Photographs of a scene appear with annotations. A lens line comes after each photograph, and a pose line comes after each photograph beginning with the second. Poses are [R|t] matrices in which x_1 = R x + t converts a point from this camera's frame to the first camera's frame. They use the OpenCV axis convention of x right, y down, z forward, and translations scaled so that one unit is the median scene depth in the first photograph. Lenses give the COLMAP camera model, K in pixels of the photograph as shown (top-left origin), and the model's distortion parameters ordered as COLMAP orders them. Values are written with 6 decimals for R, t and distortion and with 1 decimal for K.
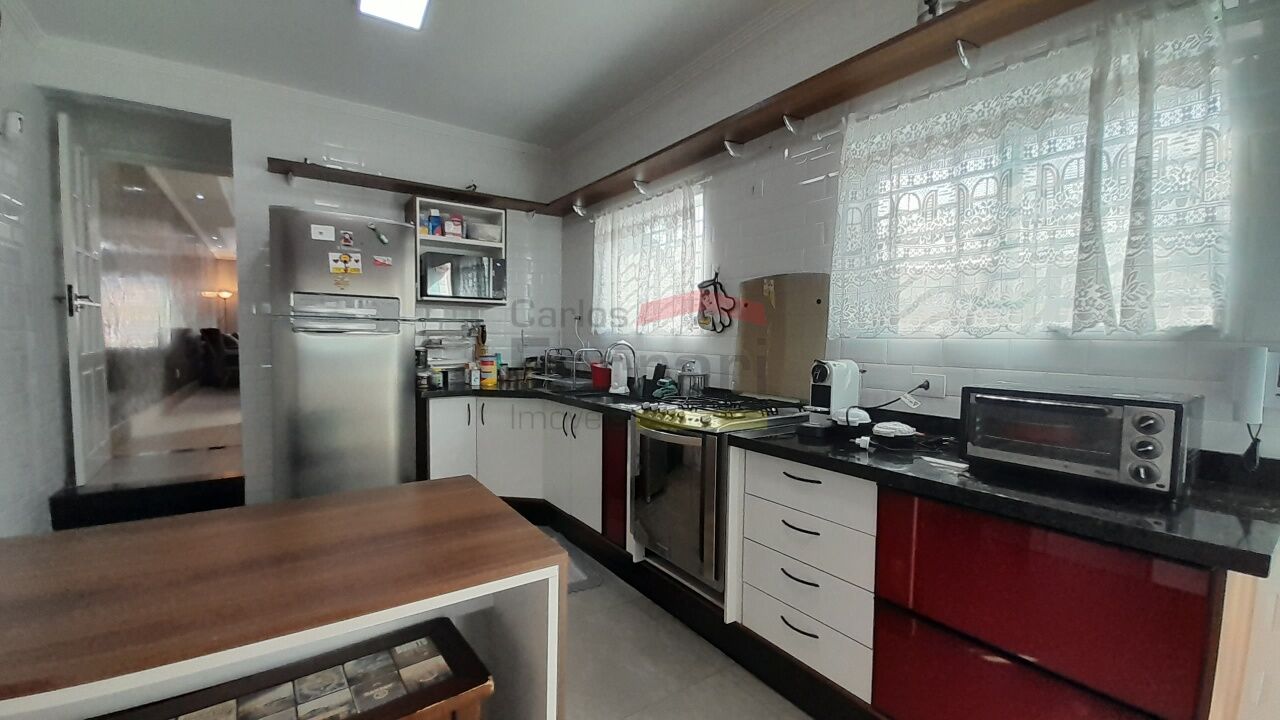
lens RADIAL K [[501.9, 0, 590.8], [0, 501.9, 366.3], [0, 0, 1]] dist [-0.003954, -0.005300]
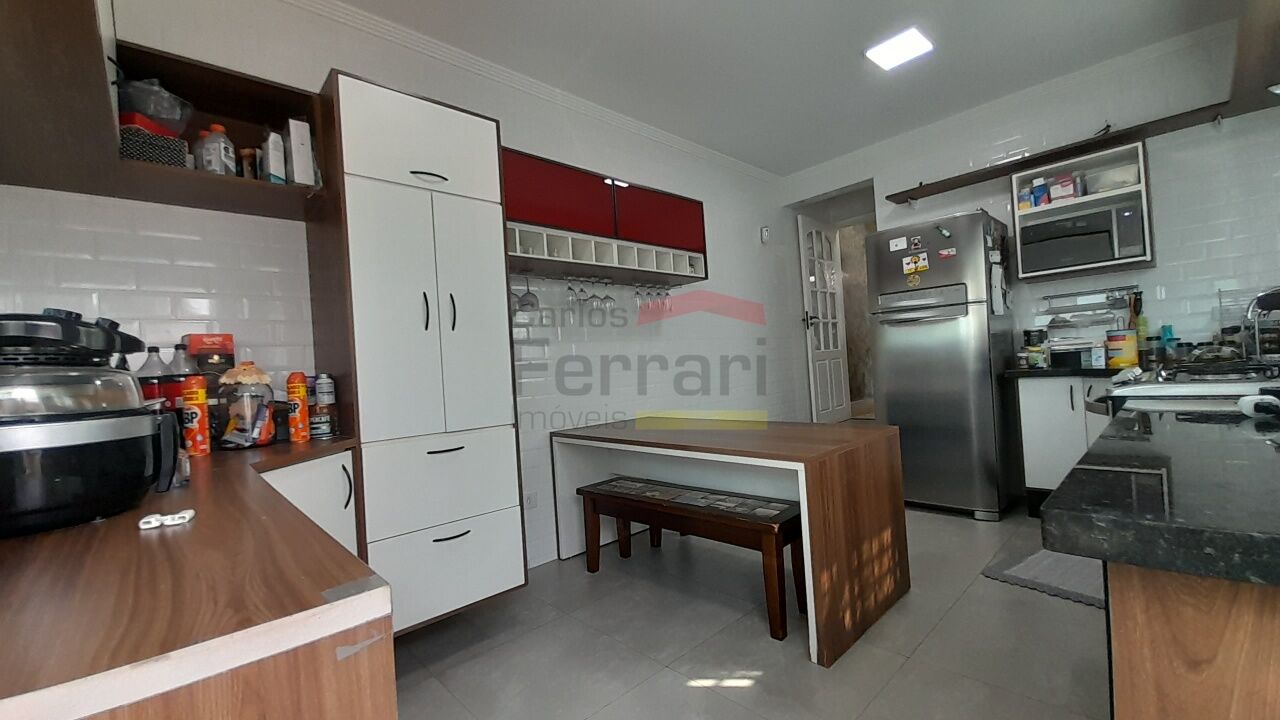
lens RADIAL K [[501.9, 0, 641.5], [0, 501.9, 368.9], [0, 0, 1]] dist [-0.003954, -0.005300]
pose [[0.172099, -0.023072, -0.984809, 0.486283], [0.005890, 0.999732, -0.022393, 0.060675], [0.985062, -0.001946, 0.172189, 0.113021]]
